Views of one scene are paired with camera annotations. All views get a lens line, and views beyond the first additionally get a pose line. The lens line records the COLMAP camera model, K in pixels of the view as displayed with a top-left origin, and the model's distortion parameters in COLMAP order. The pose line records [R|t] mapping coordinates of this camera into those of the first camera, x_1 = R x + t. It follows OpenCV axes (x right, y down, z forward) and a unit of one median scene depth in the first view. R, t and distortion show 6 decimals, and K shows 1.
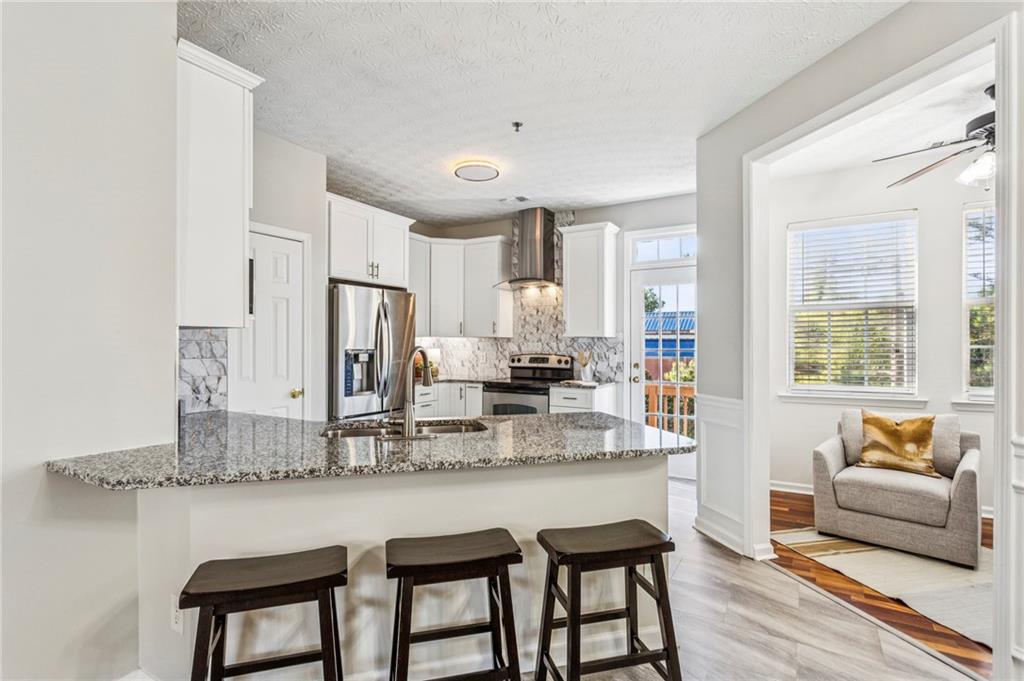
lens RADIAL K [[489.0, 0, 506.1], [0, 489.0, 342.2], [0, 0, 1]] dist [-0.007090, 0.000525]
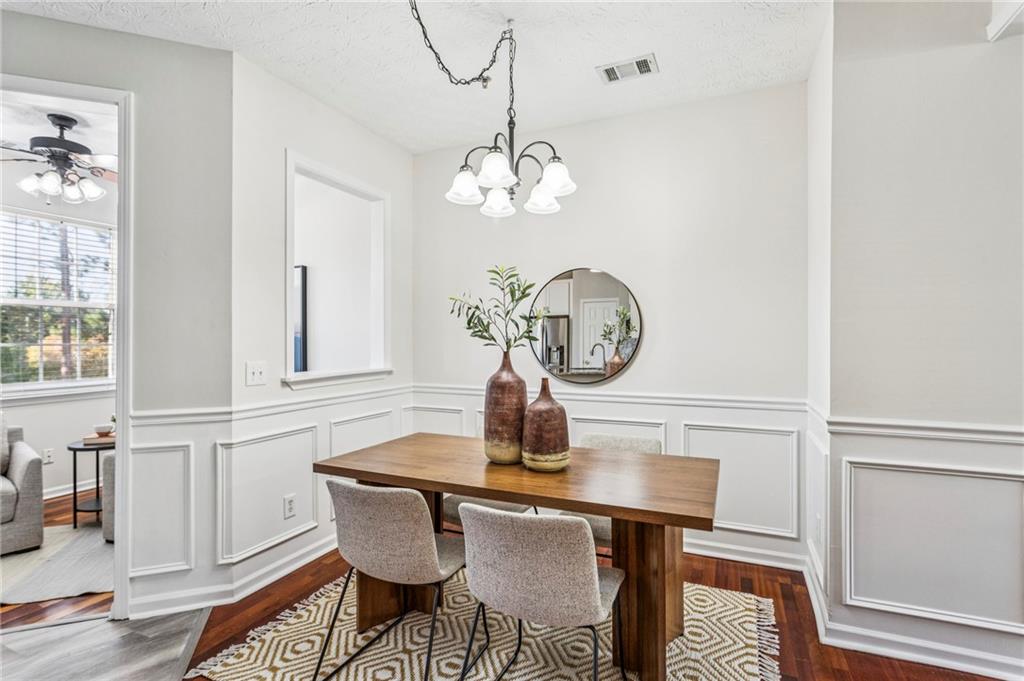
lens RADIAL K [[489.0, 0, 506.1], [0, 489.0, 342.2], [0, 0, 1]] dist [-0.007090, 0.000525]
pose [[-0.116595, -0.001442, 0.993178, -0.136497], [-0.002648, 0.999996, 0.001141, -0.000281], [-0.993176, -0.002497, -0.116599, 0.046992]]
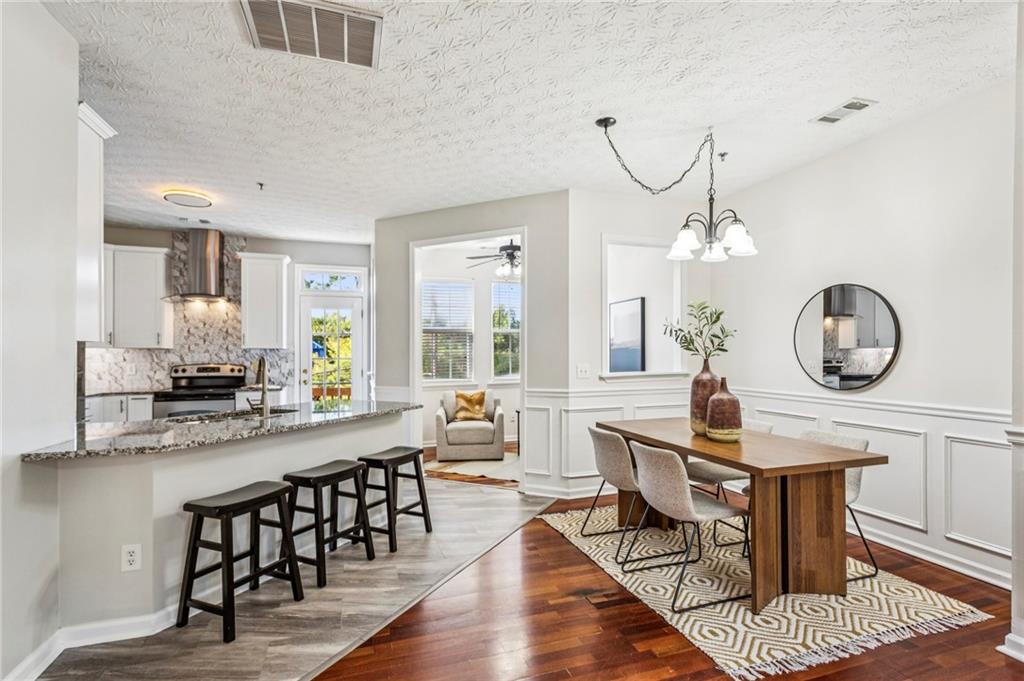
lens RADIAL K [[490.7, 0, 515.4], [0, 490.7, 353.3], [0, 0, 1]] dist [0.001944, 0.000786]
pose [[0.643020, -0.003561, 0.765841, -0.350749], [0.001878, 0.999994, 0.003073, -0.001500], [-0.765847, -0.000538, 0.643023, -0.227712]]
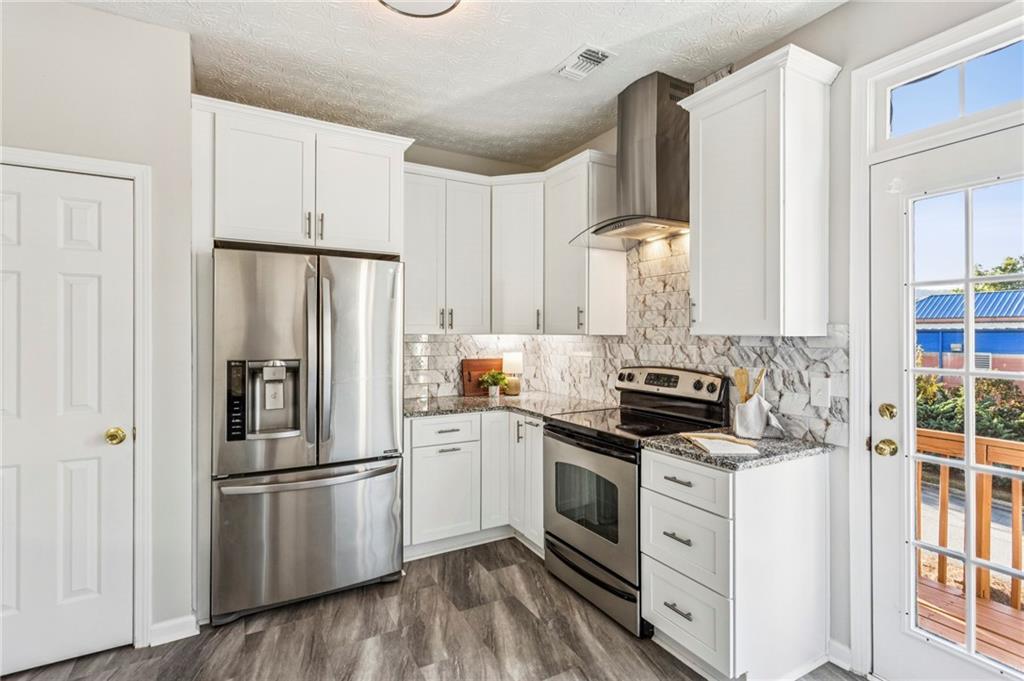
lens RADIAL K [[488.7, 0, 512.9], [0, 488.7, 333.8], [0, 0, 1]] dist [0.001867, 0.000645]
pose [[0.865820, -0.001656, -0.500354, 0.202054], [0.001927, 0.999998, 0.000025, -0.012623], [0.500353, -0.000985, 0.865821, 0.515126]]
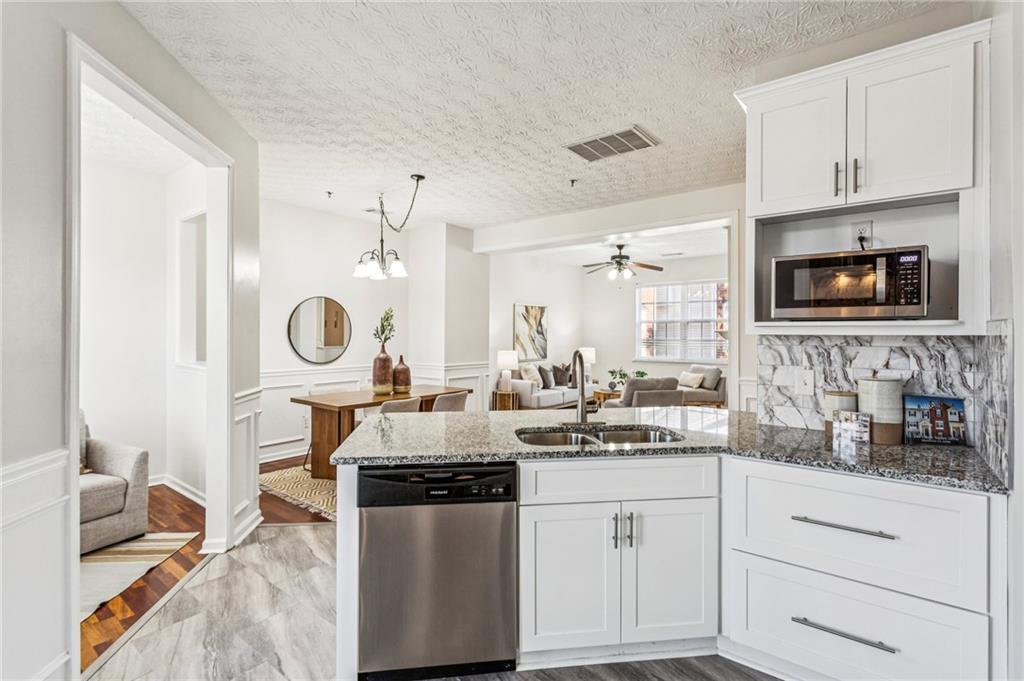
lens RADIAL K [[488.7, 0, 512.9], [0, 488.7, 333.8], [0, 0, 1]] dist [0.001867, 0.000645]
pose [[-0.992783, -0.005896, 0.119777, -0.070688], [-0.006035, 0.999981, -0.000793, -0.013640], [-0.119770, -0.001510, -0.992800, 0.931585]]
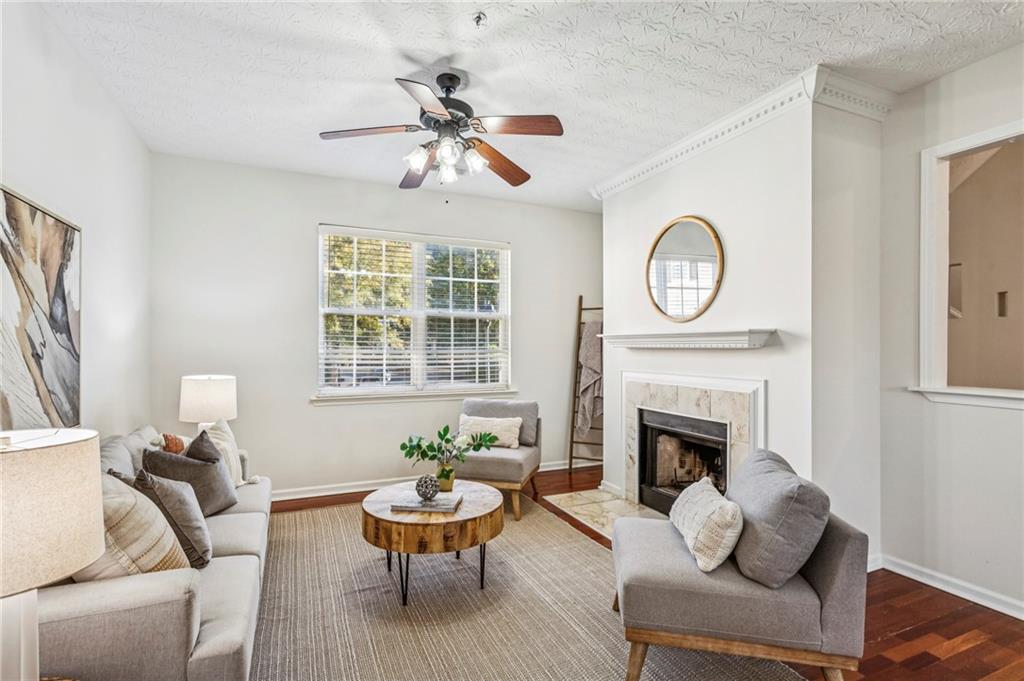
lens RADIAL K [[489.0, 0, 506.1], [0, 489.0, 342.2], [0, 0, 1]] dist [-0.007090, 0.000525]
pose [[-0.583520, -0.012097, -0.812008, 0.172278], [-0.004867, 0.999923, -0.011399, -0.001134], [0.812084, -0.002700, -0.583534, -0.312484]]
